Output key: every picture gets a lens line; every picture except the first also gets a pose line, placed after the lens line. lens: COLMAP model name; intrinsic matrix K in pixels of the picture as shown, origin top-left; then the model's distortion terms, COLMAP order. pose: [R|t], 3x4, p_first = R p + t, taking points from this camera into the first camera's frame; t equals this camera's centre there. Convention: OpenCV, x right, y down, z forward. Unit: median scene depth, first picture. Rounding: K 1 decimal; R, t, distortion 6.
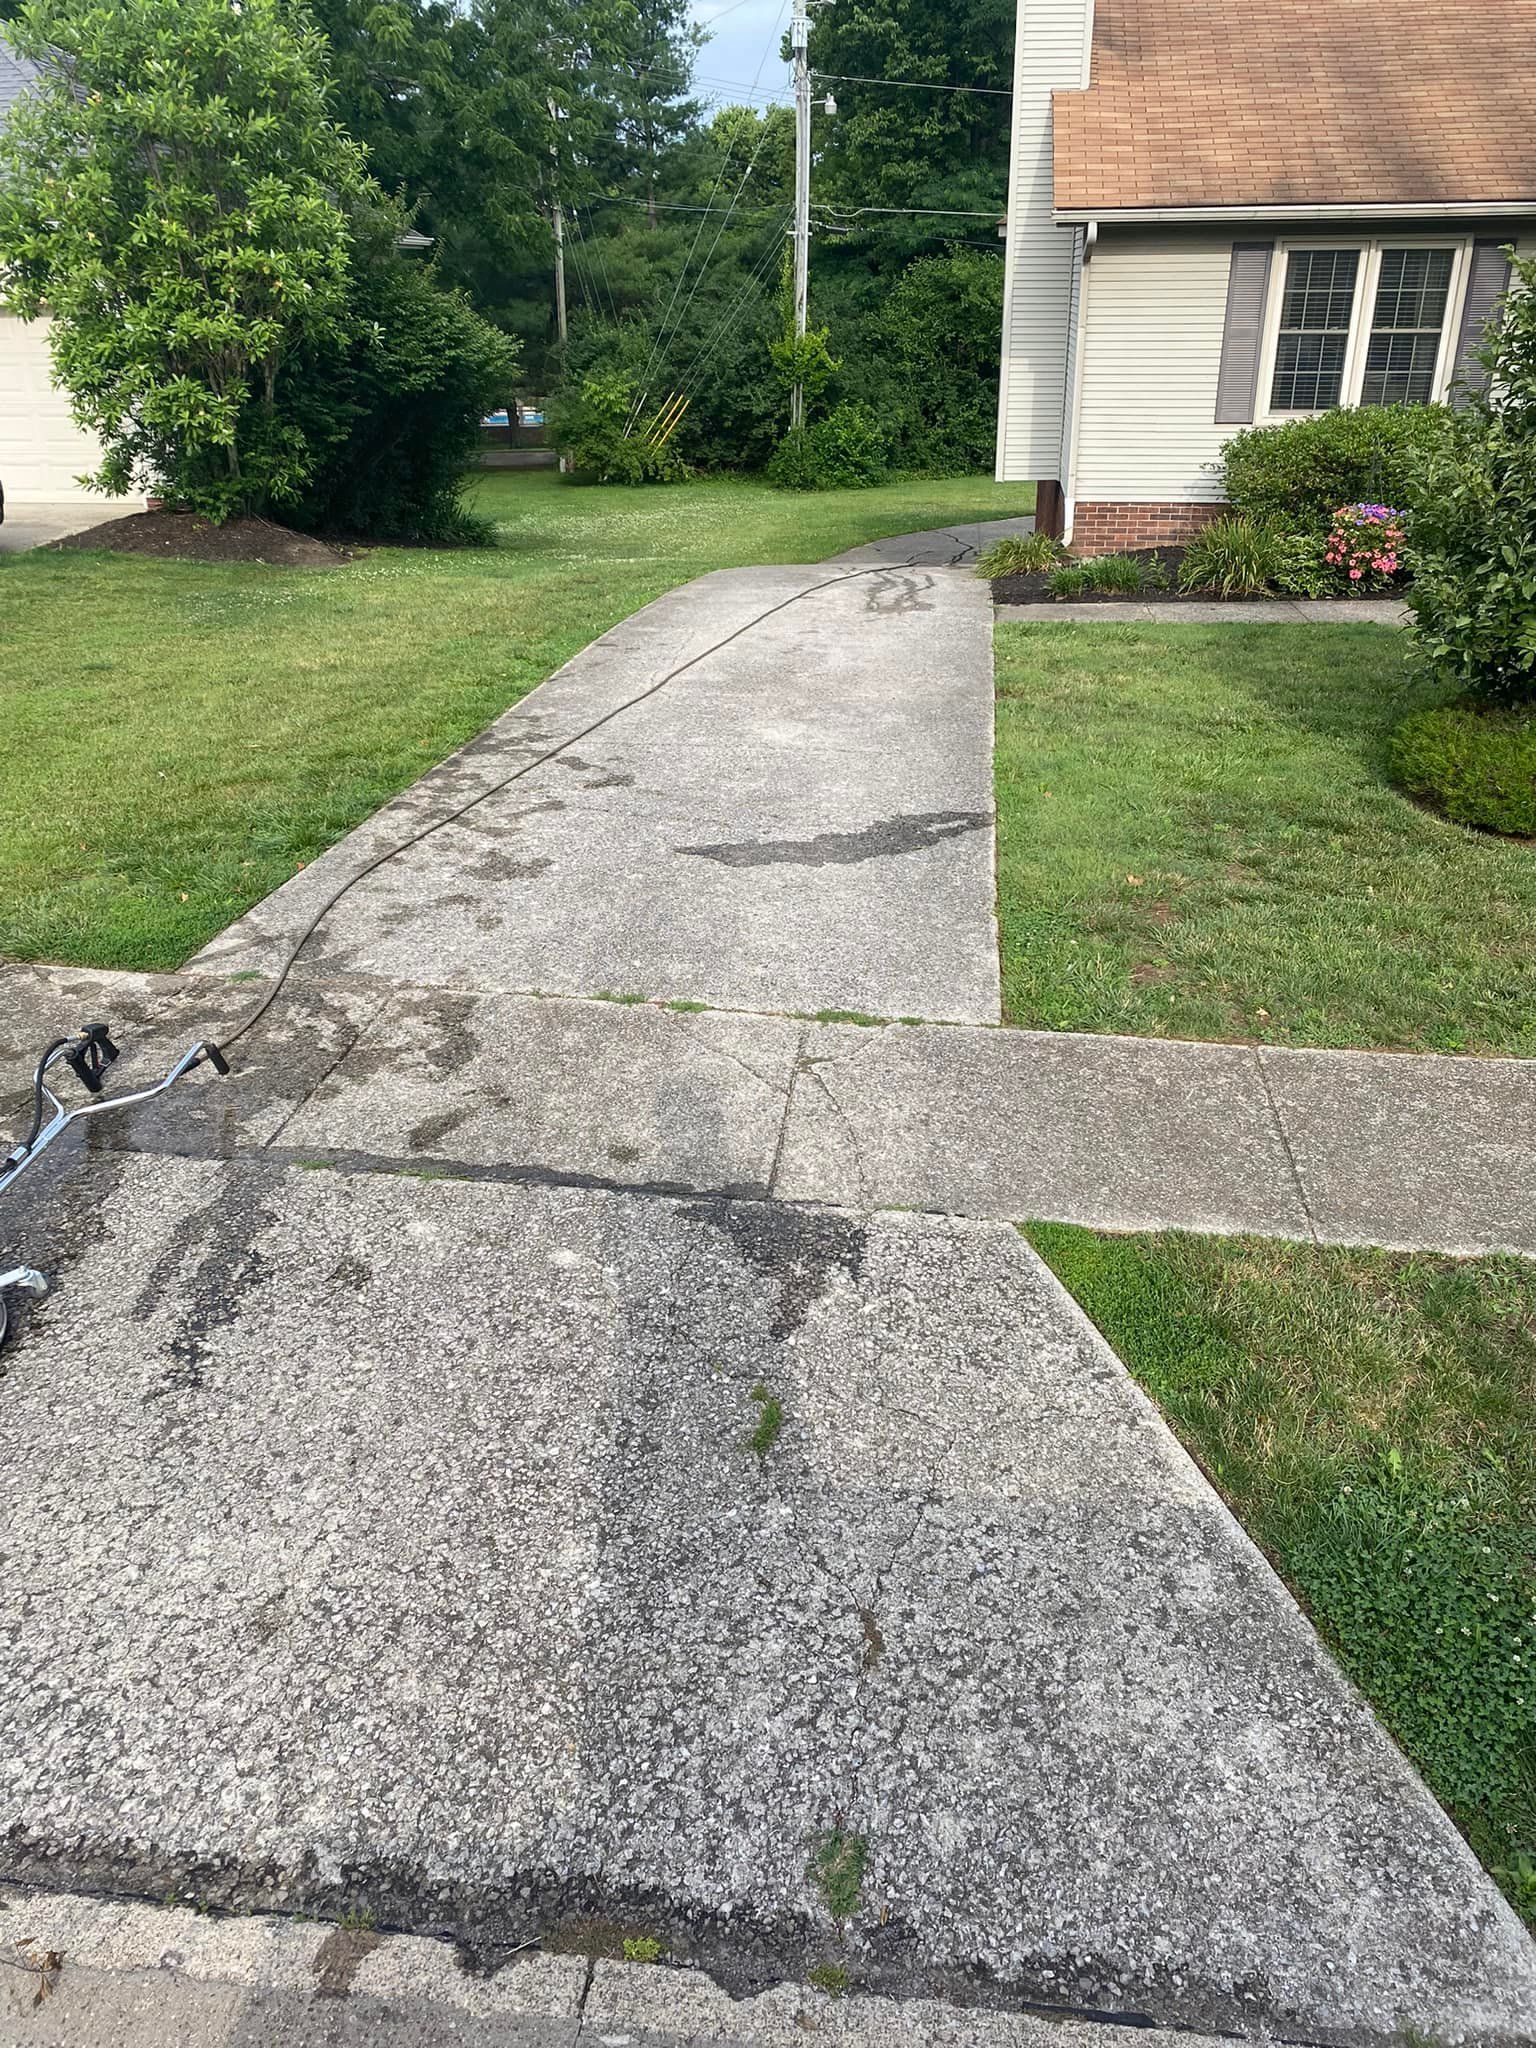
lens RADIAL K [[1569.1, 0, 773.4], [0, 1569.1, 1012.0], [0, 0, 1]] dist [0.018242, -0.020250]
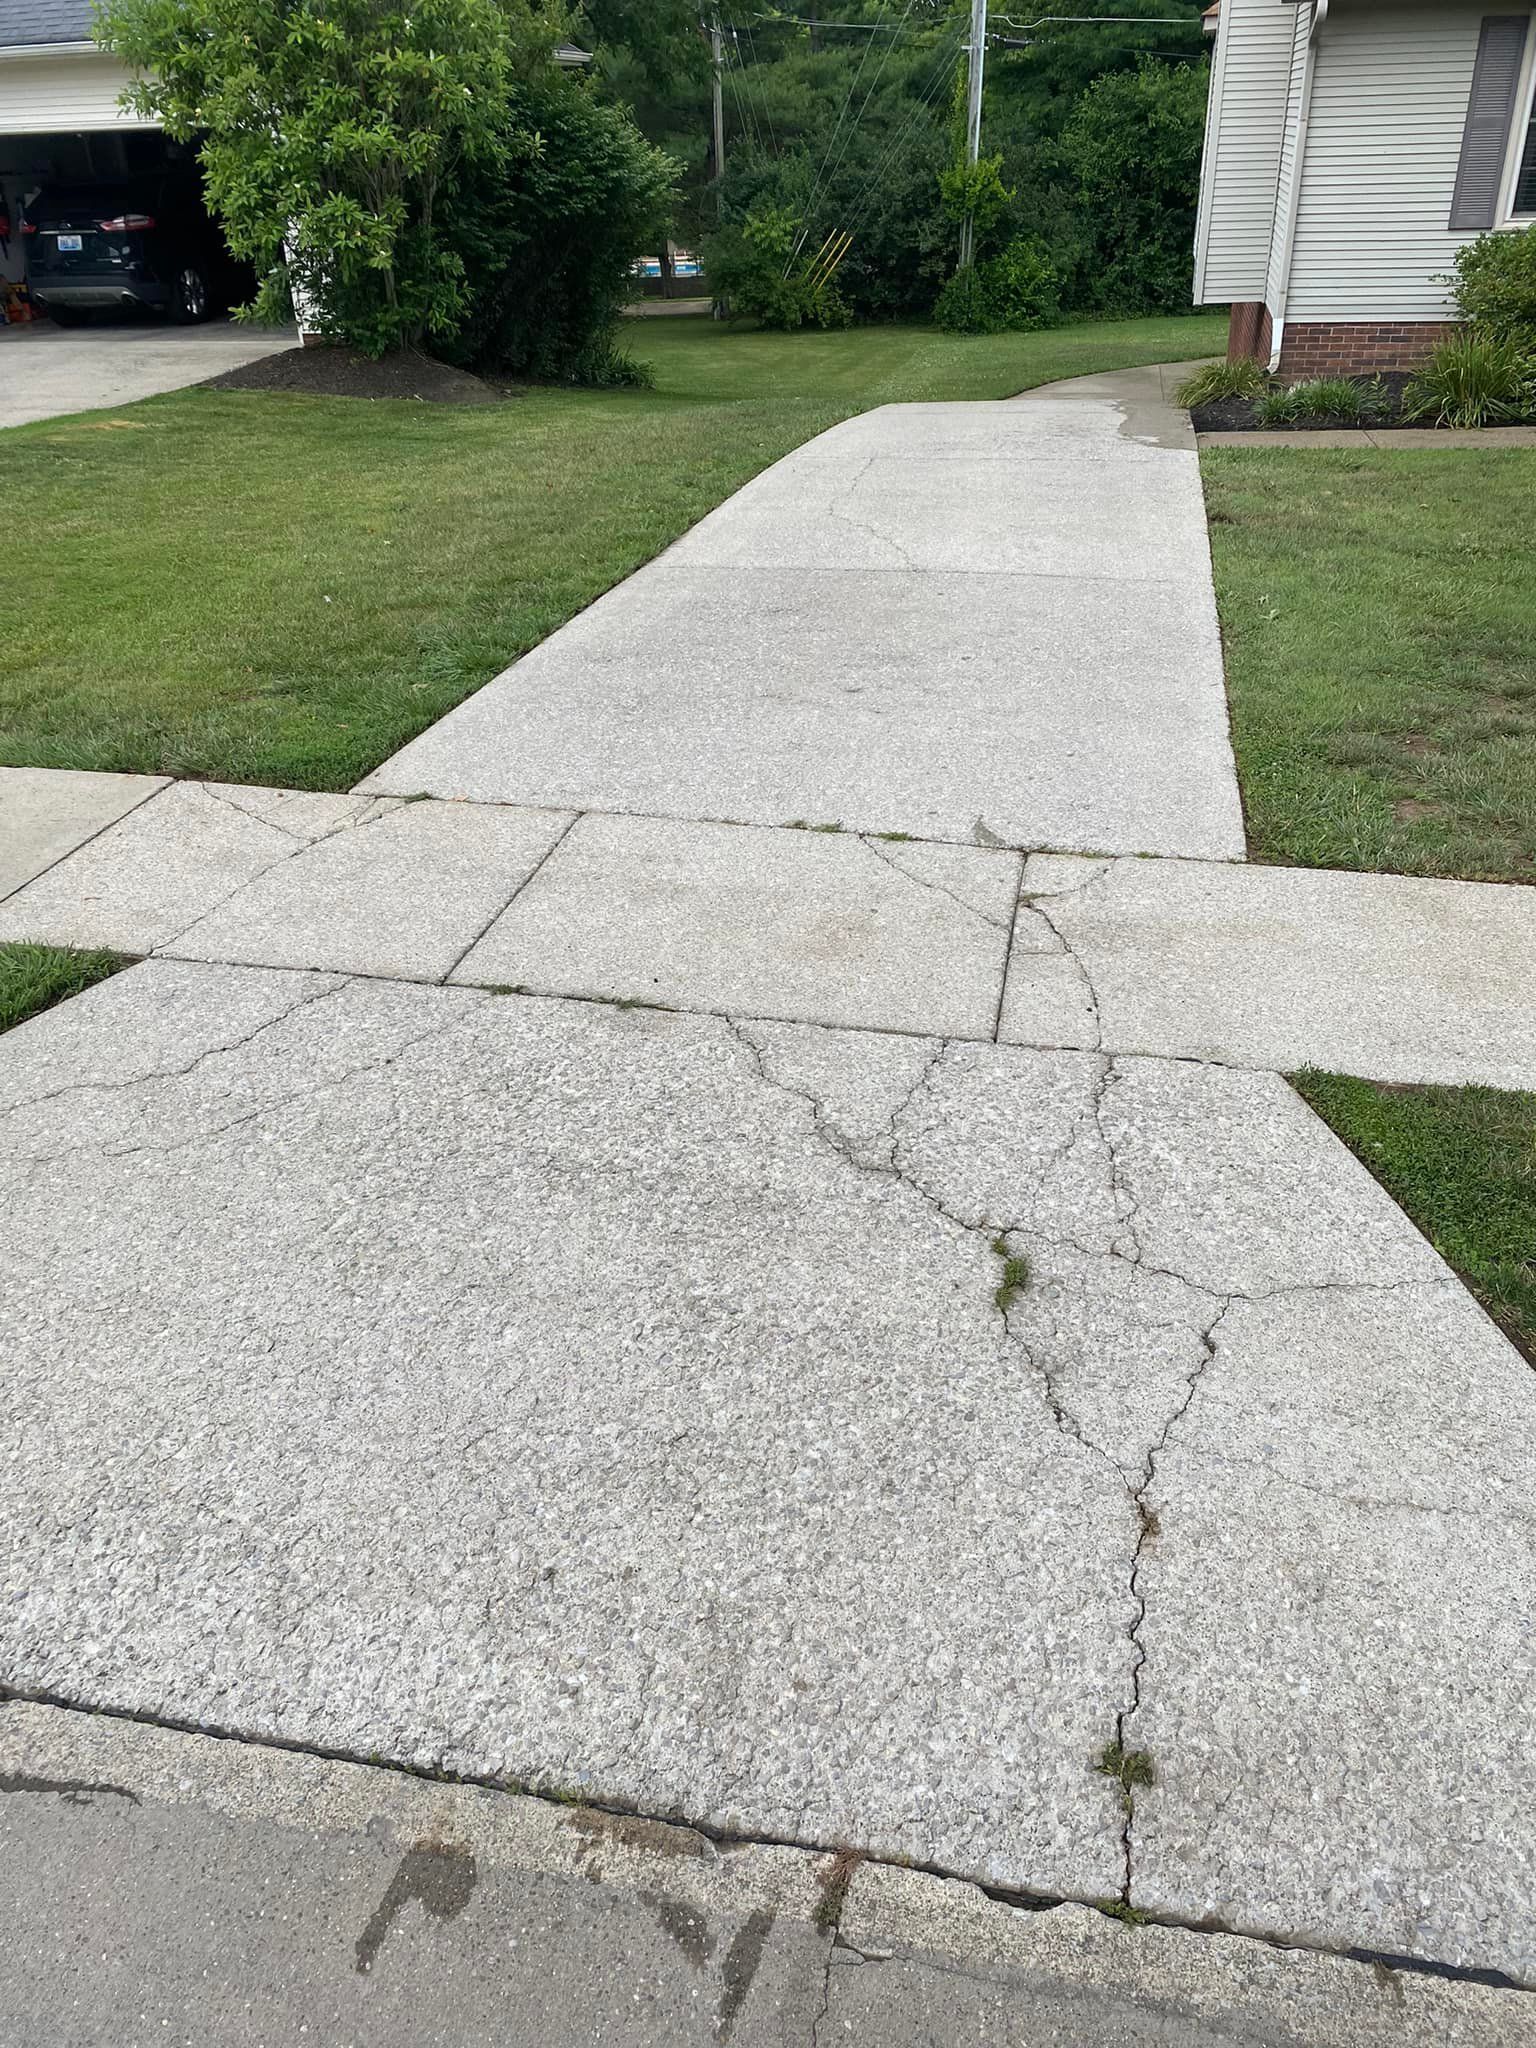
lens RADIAL K [[1569.1, 0, 769.0], [0, 1569.1, 1029.8], [0, 0, 1]] dist [0.018242, -0.020250]
pose [[0.995688, 0.026797, -0.088813, -0.022841], [-0.018913, 0.995901, 0.088446, 0.015943], [0.090819, -0.086385, 0.992114, 0.041347]]
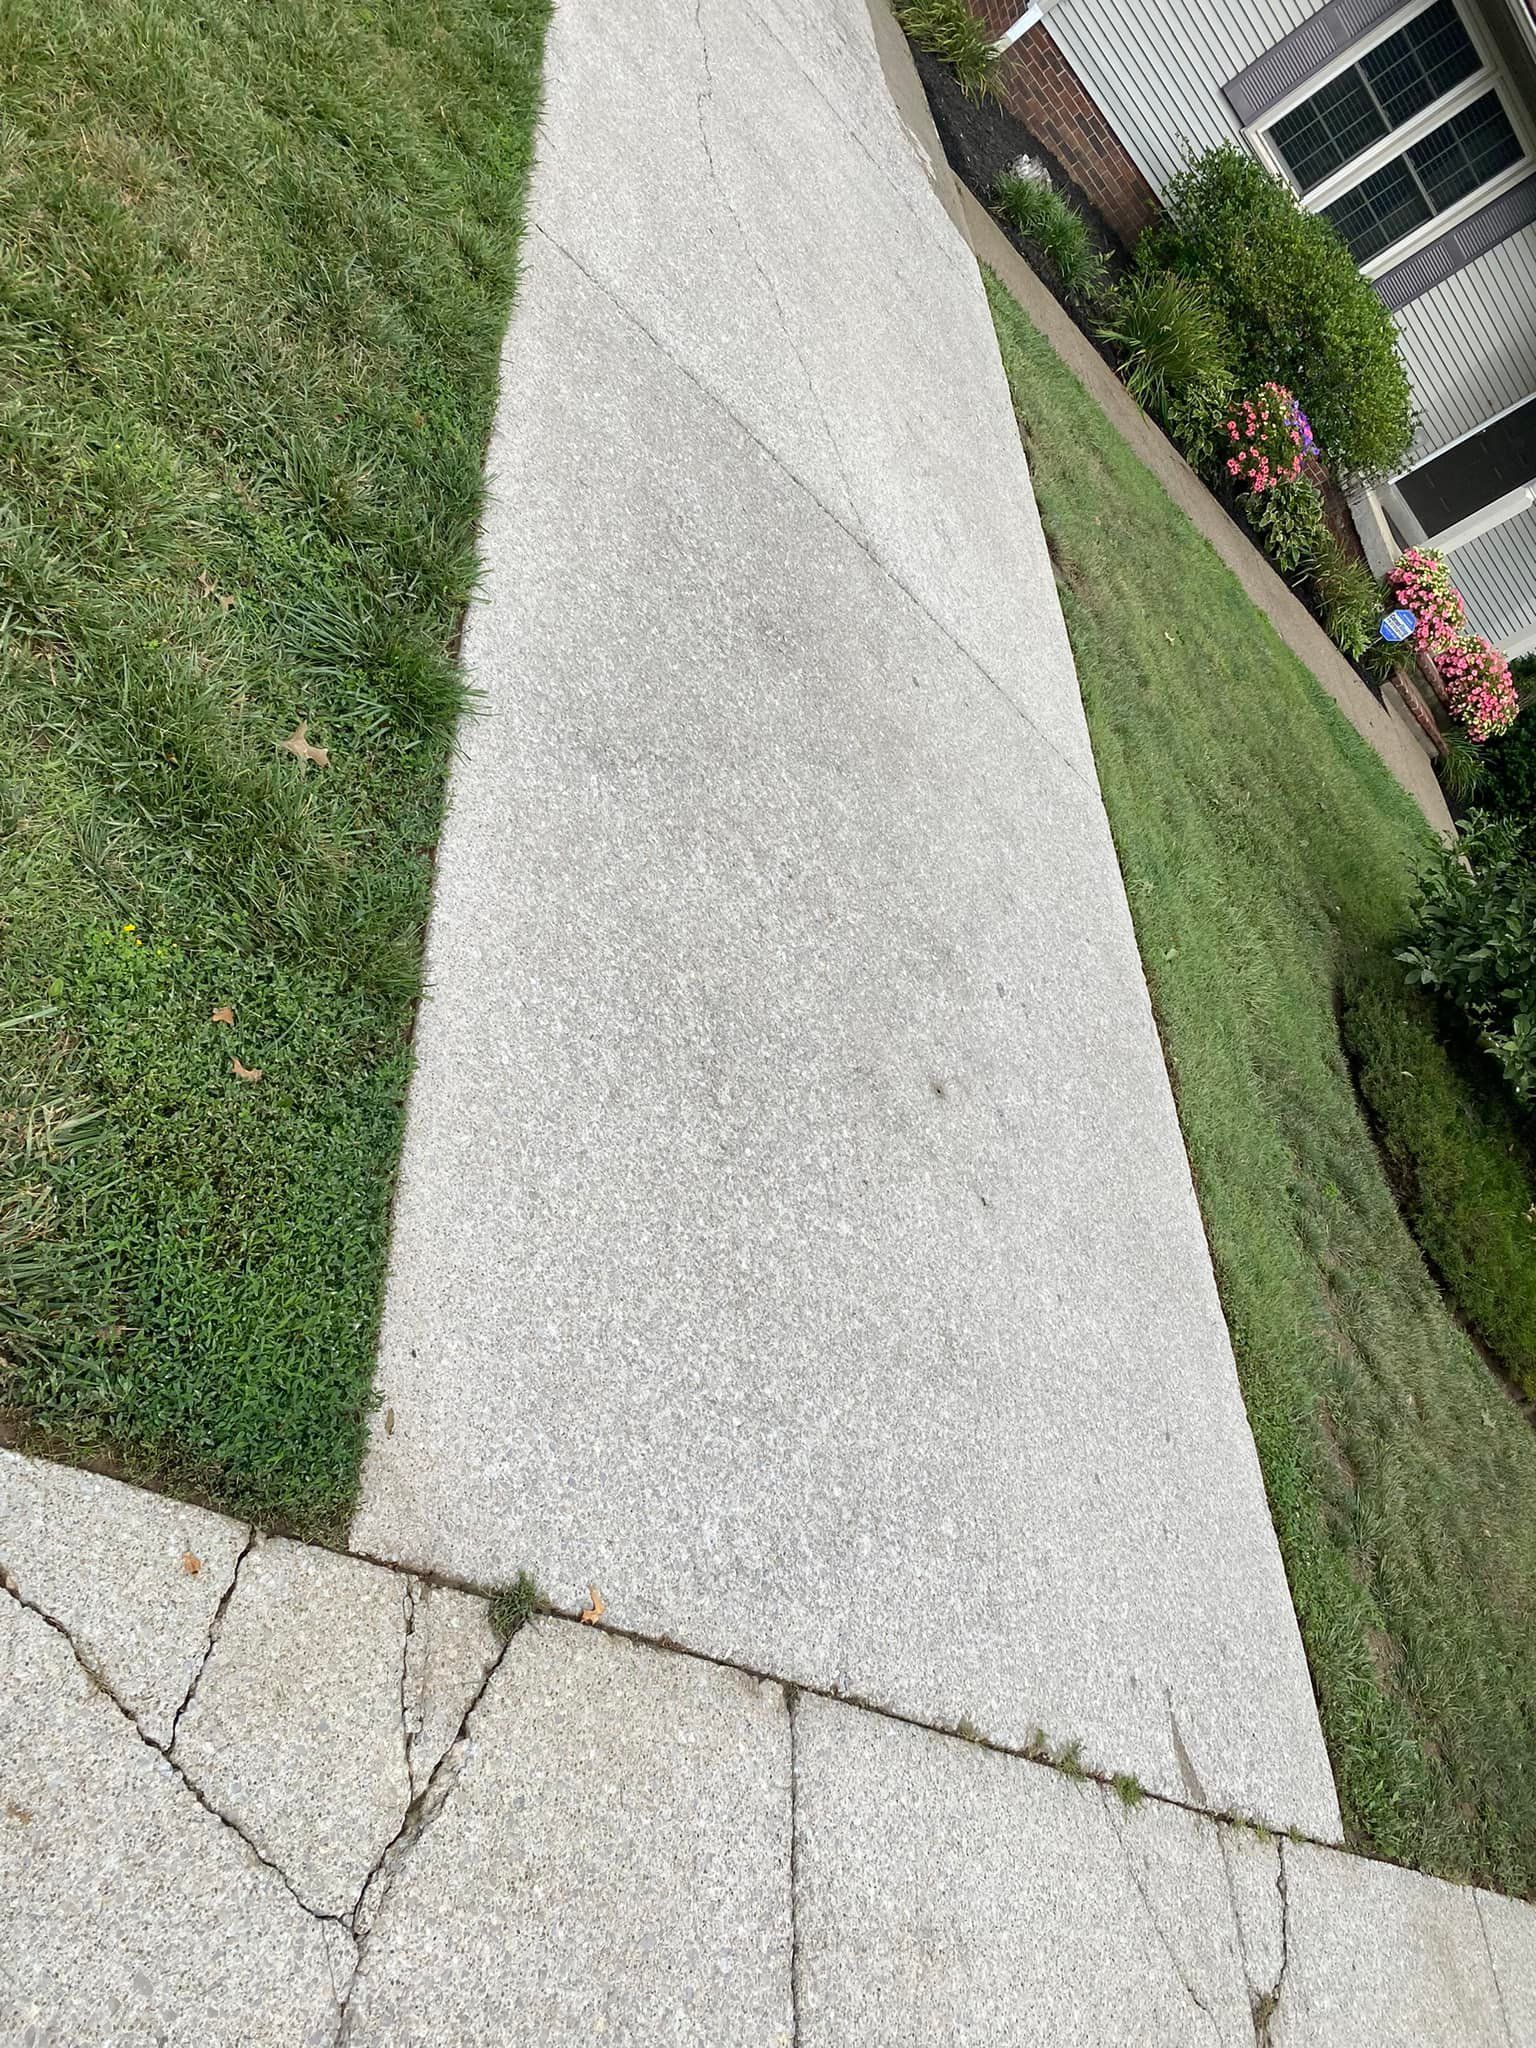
lens RADIAL K [[1569.1, 0, 763.5], [0, 1569.1, 1020.7], [0, 0, 1]] dist [0.018242, -0.020250]
pose [[0.645162, 0.338096, 0.685169, -0.338265], [-0.642442, 0.725453, 0.246956, -0.142132], [-0.413563, -0.599508, 0.685241, 0.453023]]
